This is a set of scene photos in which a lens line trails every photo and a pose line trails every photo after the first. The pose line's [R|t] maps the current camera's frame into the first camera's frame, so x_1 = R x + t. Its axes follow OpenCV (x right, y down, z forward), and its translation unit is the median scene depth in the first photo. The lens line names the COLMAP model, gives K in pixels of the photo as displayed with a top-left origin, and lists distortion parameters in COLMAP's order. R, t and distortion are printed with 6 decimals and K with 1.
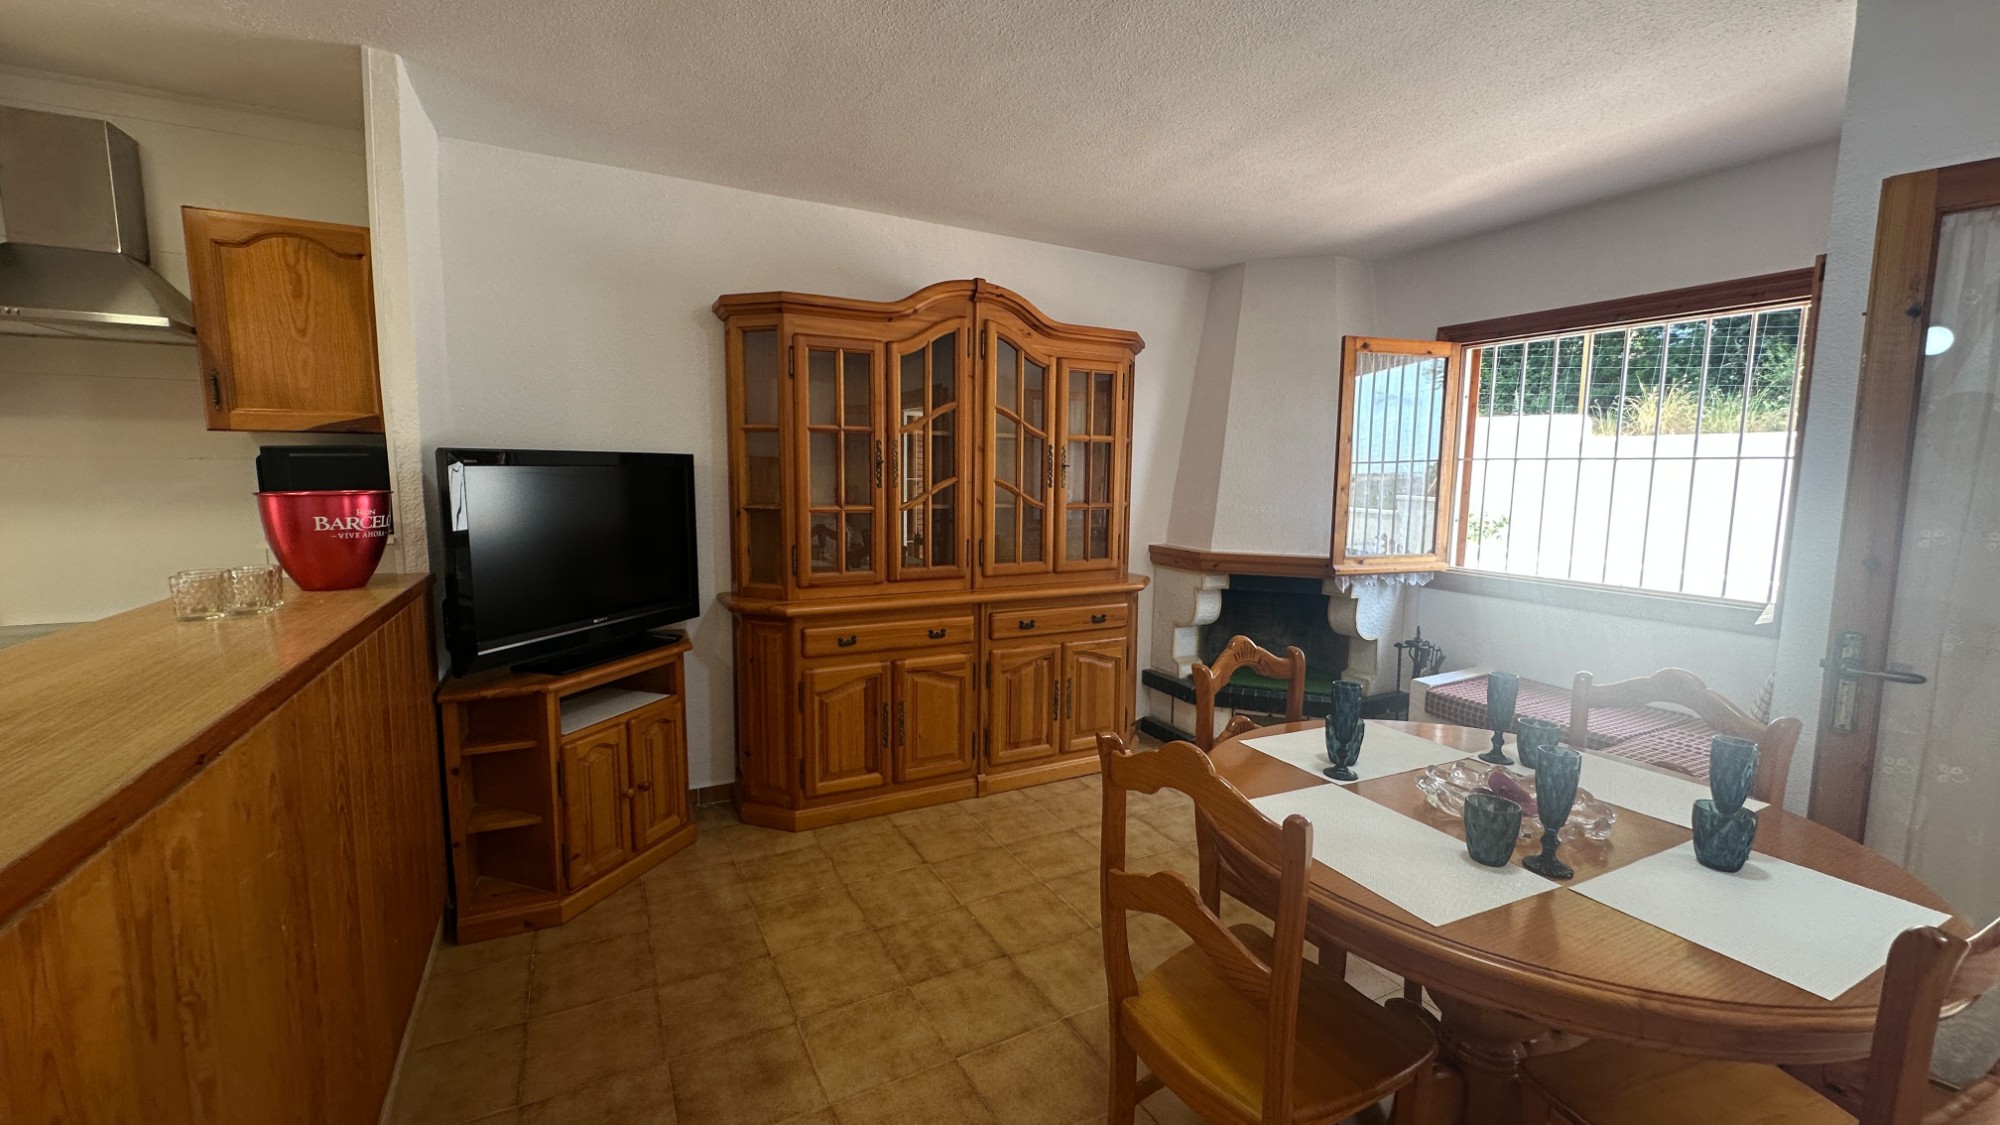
lens RADIAL K [[795.9, 0, 1003.8], [0, 795.9, 560.5], [0, 0, 1]] dist [-0.000190, 0.000165]
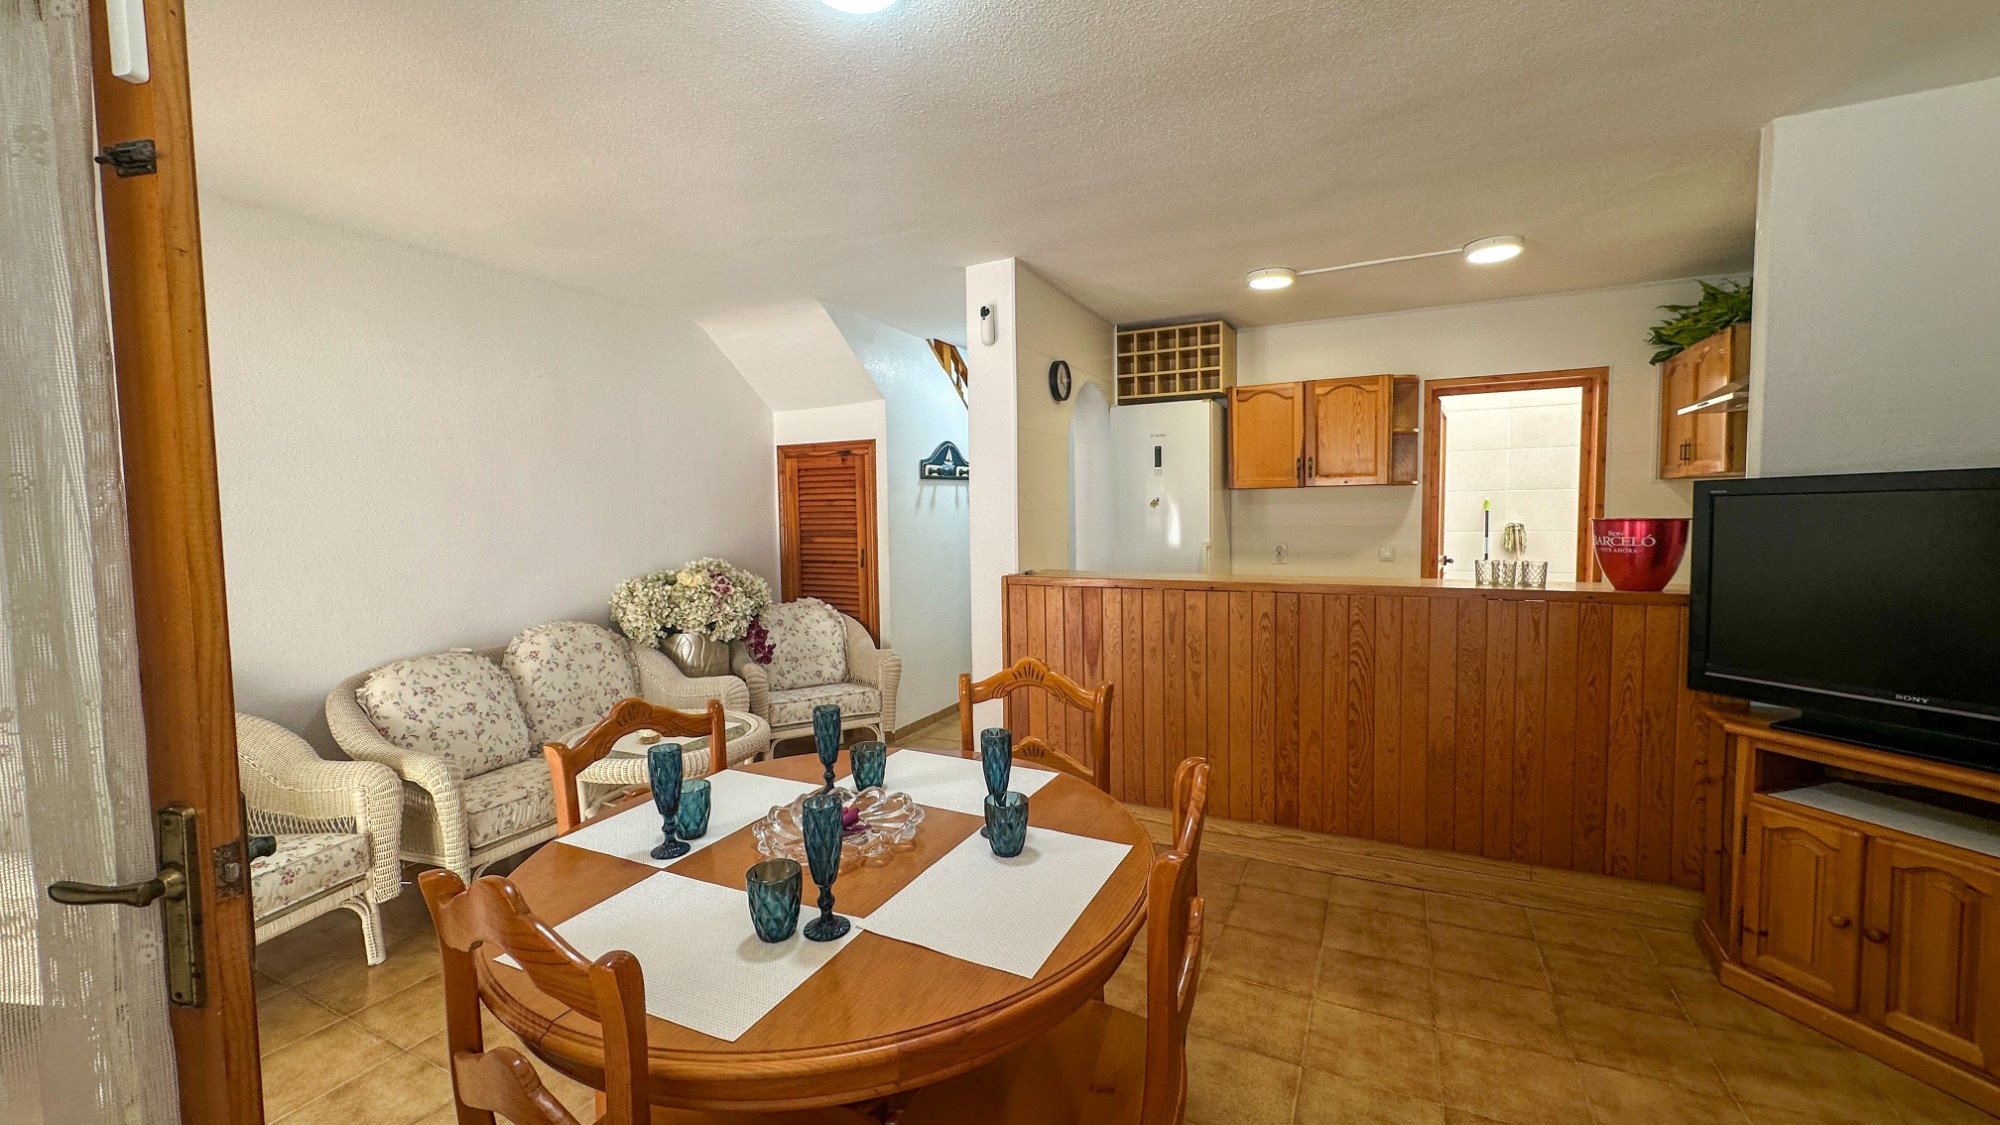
lens RADIAL K [[795.9, 0, 1000.4], [0, 795.9, 560.3], [0, 0, 1]] dist [-0.000190, 0.000165]
pose [[-0.807297, 0.036372, -0.589024, 0.495706], [-0.060836, 0.987652, 0.144367, -0.087903], [0.587002, 0.152381, -0.795116, 0.879719]]
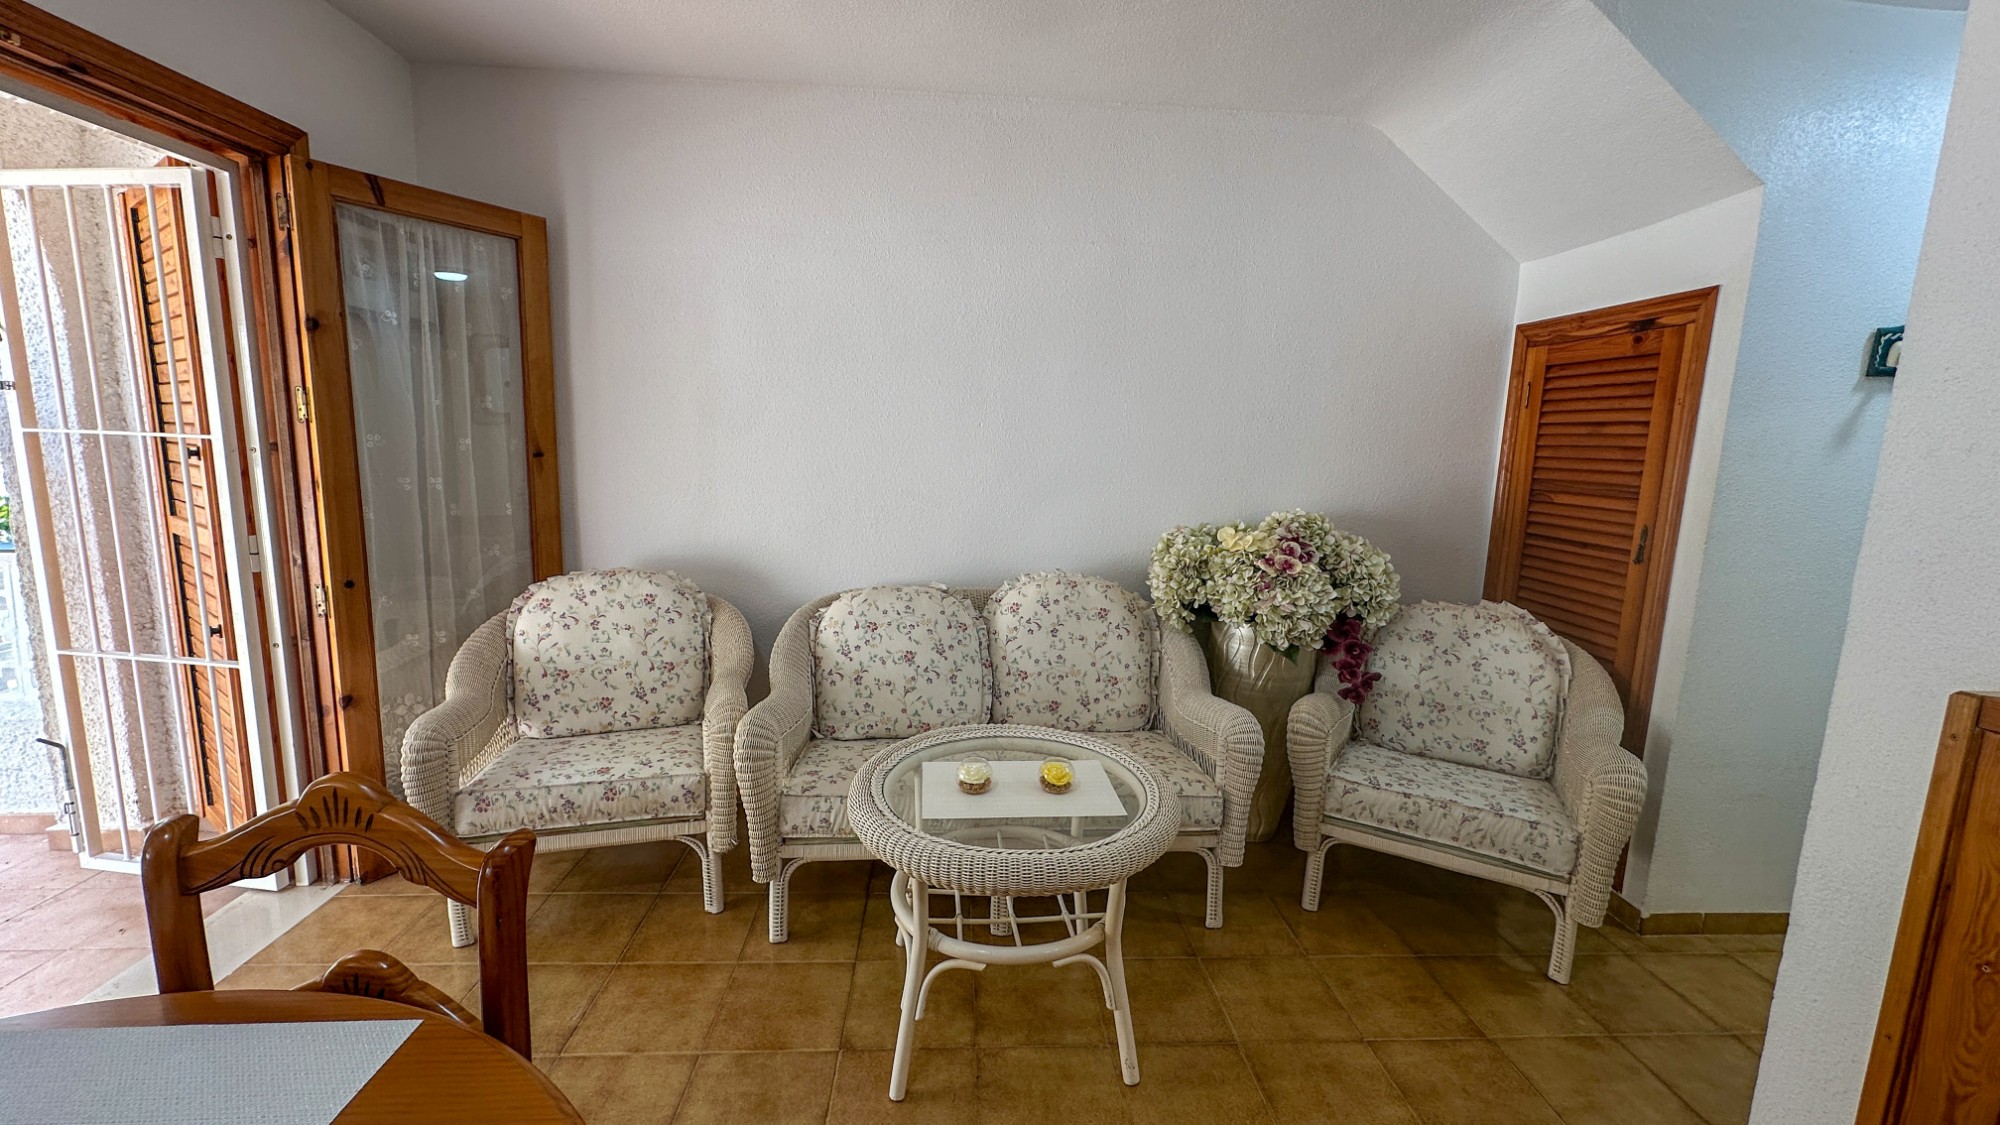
lens RADIAL K [[795.9, 0, 997.4], [0, 795.9, 557.9], [0, 0, 1]] dist [-0.000190, 0.000165]
pose [[-0.912023, -0.101932, 0.397271, 0.068868], [0.002553, 0.967194, 0.254025, -0.034118], [-0.410132, 0.232691, -0.881843, 0.416930]]
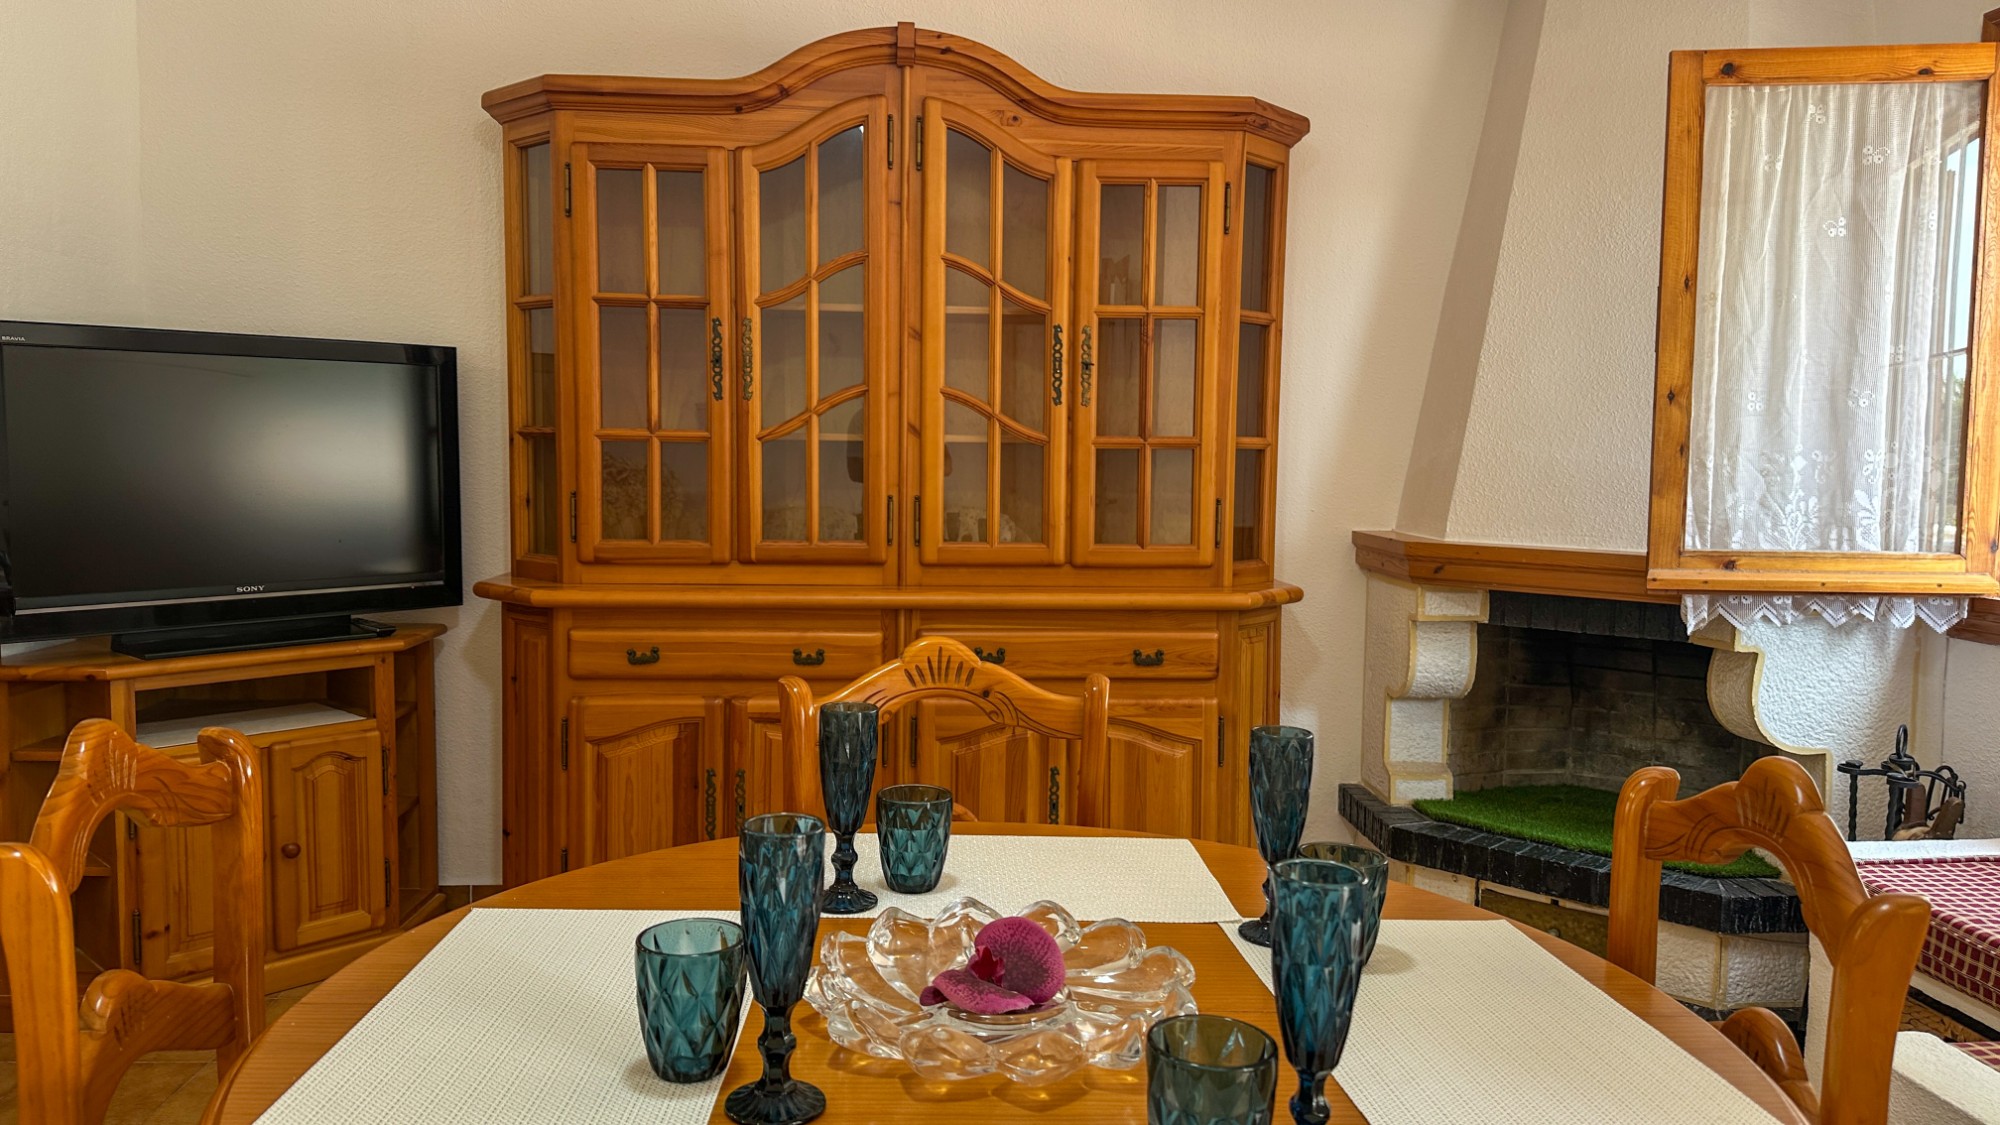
lens RADIAL K [[1402.6, 0, 991.1], [0, 1402.6, 556.8], [0, 0, 1]] dist [0.064352, -0.076458]
pose [[0.913393, 0.030481, -0.405935, 0.438420], [-0.047241, 0.998392, -0.031330, 0.045961], [0.404328, 0.047794, 0.913365, 0.139757]]
